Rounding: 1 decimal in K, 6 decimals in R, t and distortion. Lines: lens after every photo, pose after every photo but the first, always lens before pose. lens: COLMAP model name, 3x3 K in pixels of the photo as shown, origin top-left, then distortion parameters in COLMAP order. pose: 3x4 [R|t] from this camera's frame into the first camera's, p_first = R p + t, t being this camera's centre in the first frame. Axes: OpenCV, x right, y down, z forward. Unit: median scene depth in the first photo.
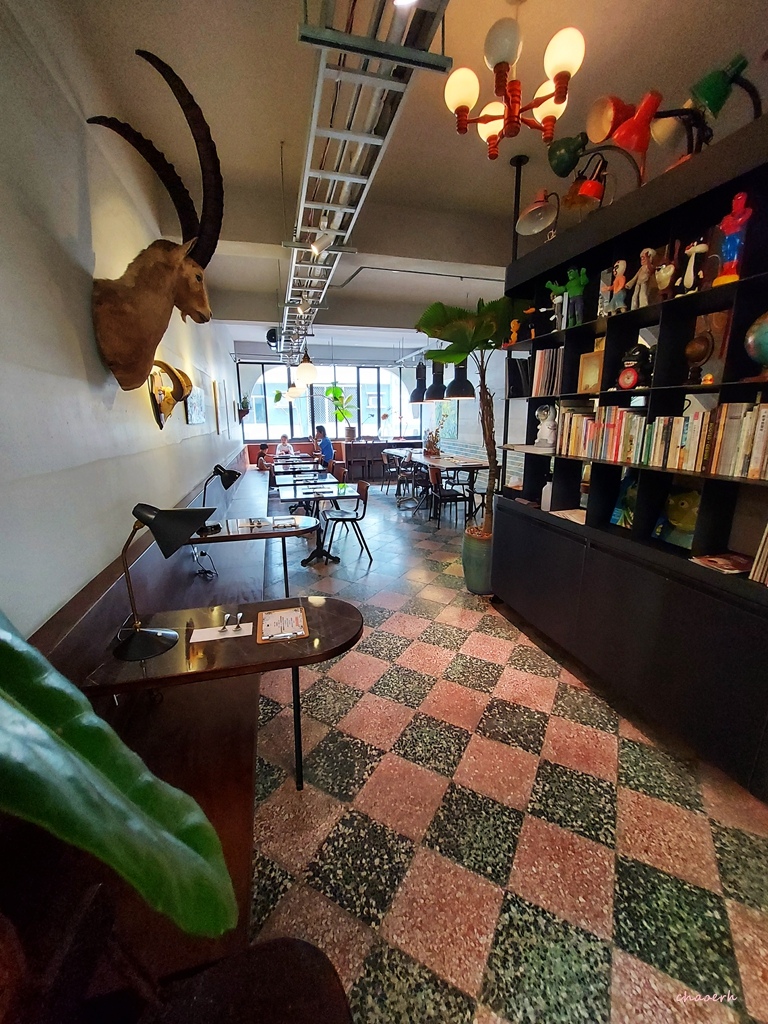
lens RADIAL K [[407.9, 0, 384.0], [0, 407.9, 512.0], [0, 0, 1]] dist [-0.000806, -0.006404]
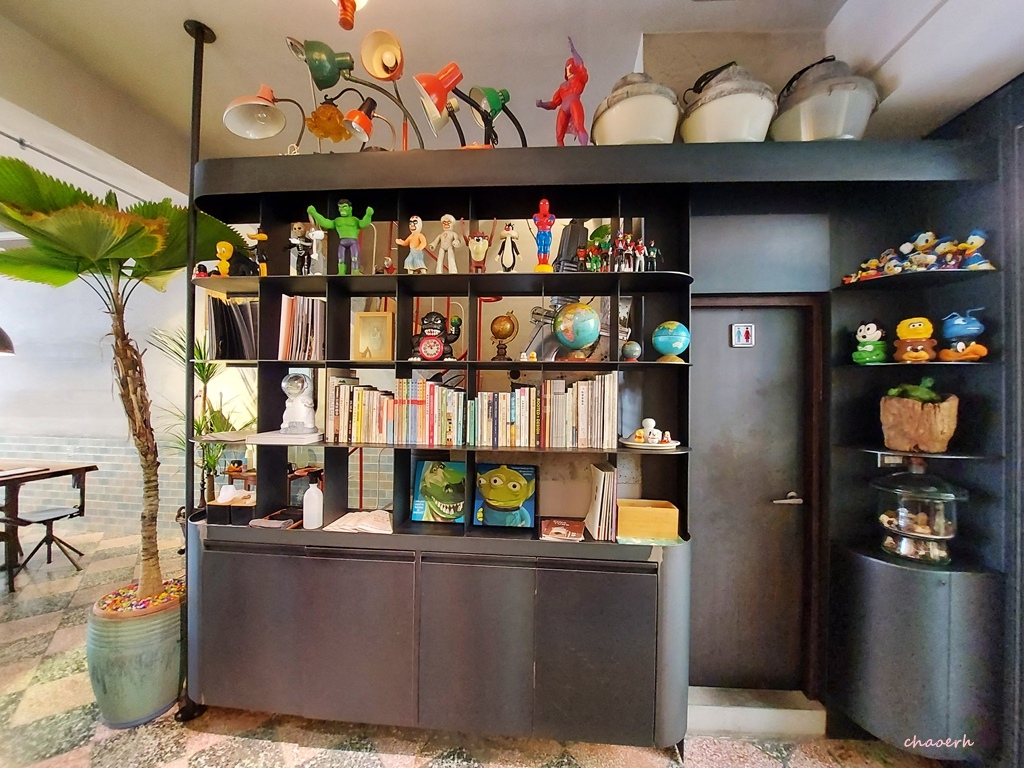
lens RADIAL K [[411.0, 0, 512.6], [0, 411.0, 388.0], [0, 0, 1]] dist [-0.022780, 0.000011]
pose [[0.344555, 0.017385, 0.938605, -0.140619], [0.201725, 0.975101, -0.092113, -0.118747], [-0.916836, 0.221078, 0.332469, 0.517407]]
